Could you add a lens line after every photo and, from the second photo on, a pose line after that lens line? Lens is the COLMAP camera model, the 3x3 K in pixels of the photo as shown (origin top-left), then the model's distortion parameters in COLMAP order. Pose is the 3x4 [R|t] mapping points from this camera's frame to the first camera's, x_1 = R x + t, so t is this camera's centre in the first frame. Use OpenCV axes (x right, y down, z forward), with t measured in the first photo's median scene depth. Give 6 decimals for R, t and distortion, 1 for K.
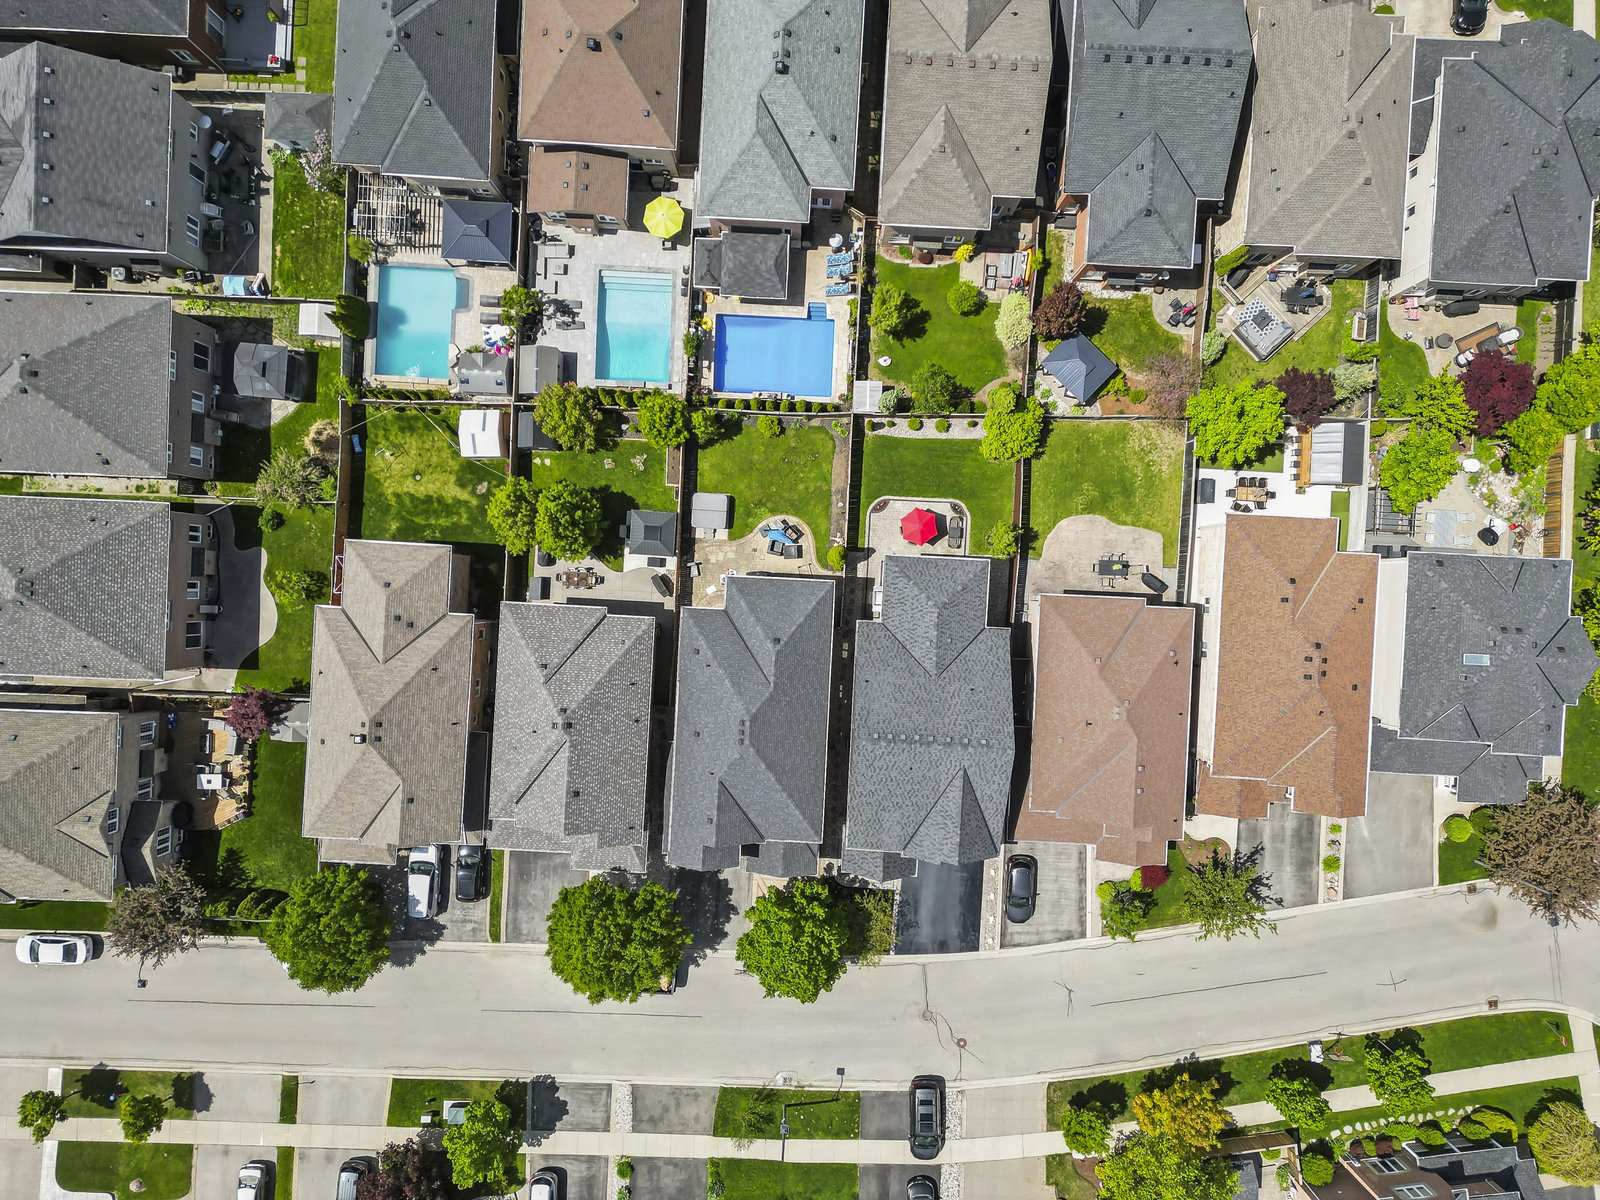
lens RADIAL K [[1112.2, 0, 802.2], [0, 1112.2, 604.9], [0, 0, 1]] dist [0.077980, -0.073910]
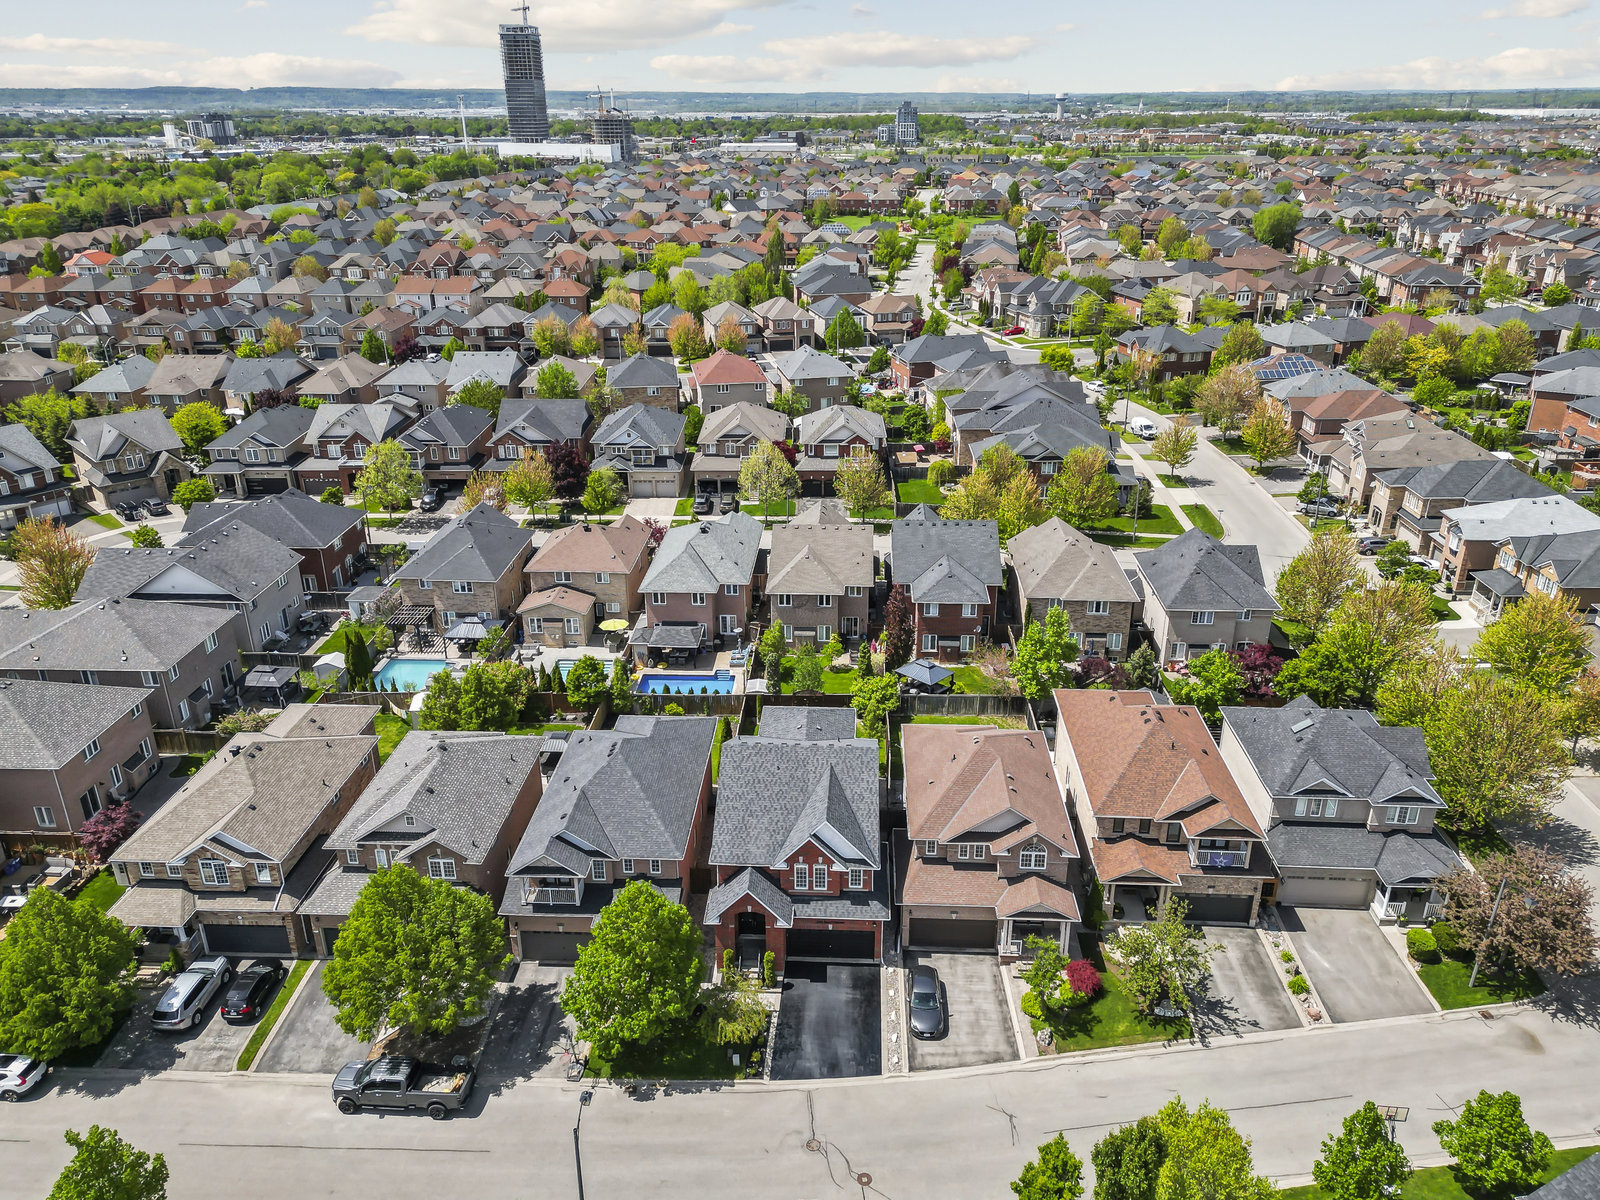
lens RADIAL K [[1145.2, 0, 801.7], [0, 1145.2, 604.9], [0, 0, 1]] dist [0.078174, -0.082411]
pose [[0.999999, 0.000228, -0.001340, 0.106777], [-0.001322, 0.390416, -0.920638, 0.915516], [0.000313, 0.920639, 0.390416, 0.414537]]
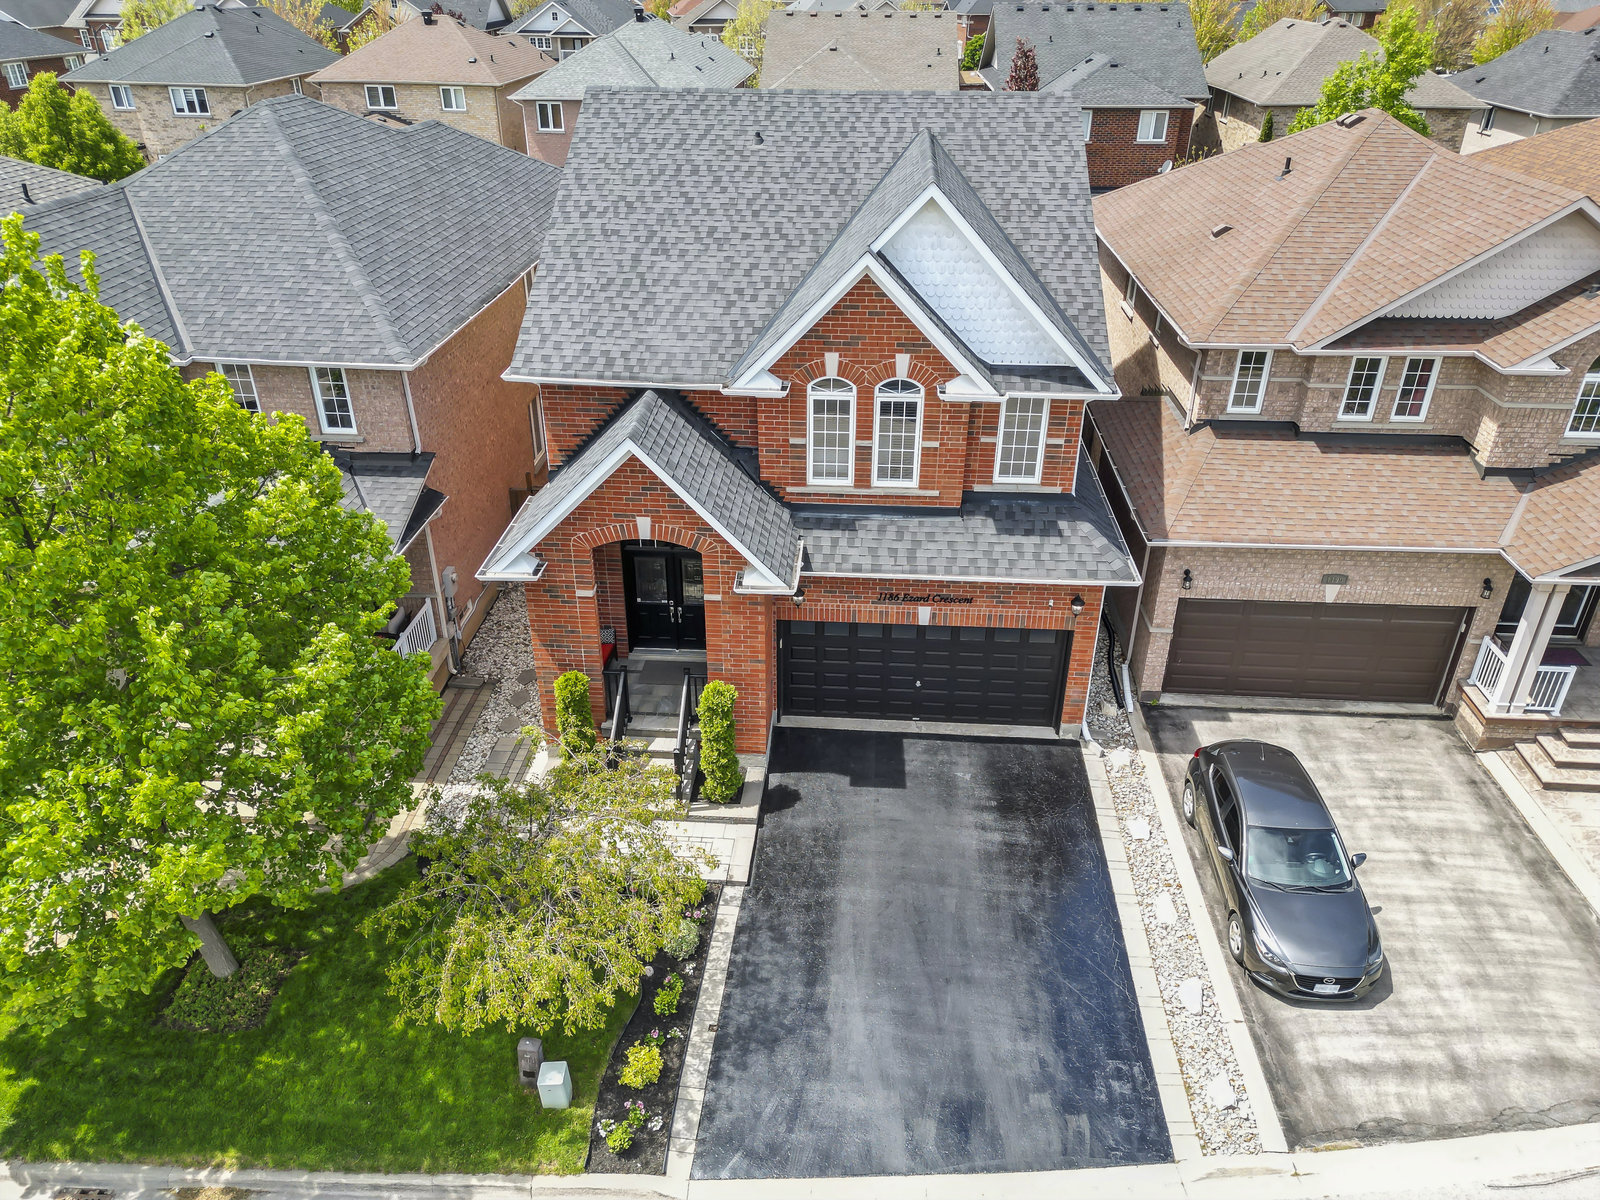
lens RADIAL K [[1116.5, 0, 802.0], [0, 1116.5, 605.6], [0, 0, 1]] dist [0.069277, -0.056544]
pose [[0.999858, 0.016090, -0.004911, 0.100799], [-0.012135, 0.487627, -0.872968, 0.429009], [-0.011652, 0.872904, 0.487753, 0.853630]]
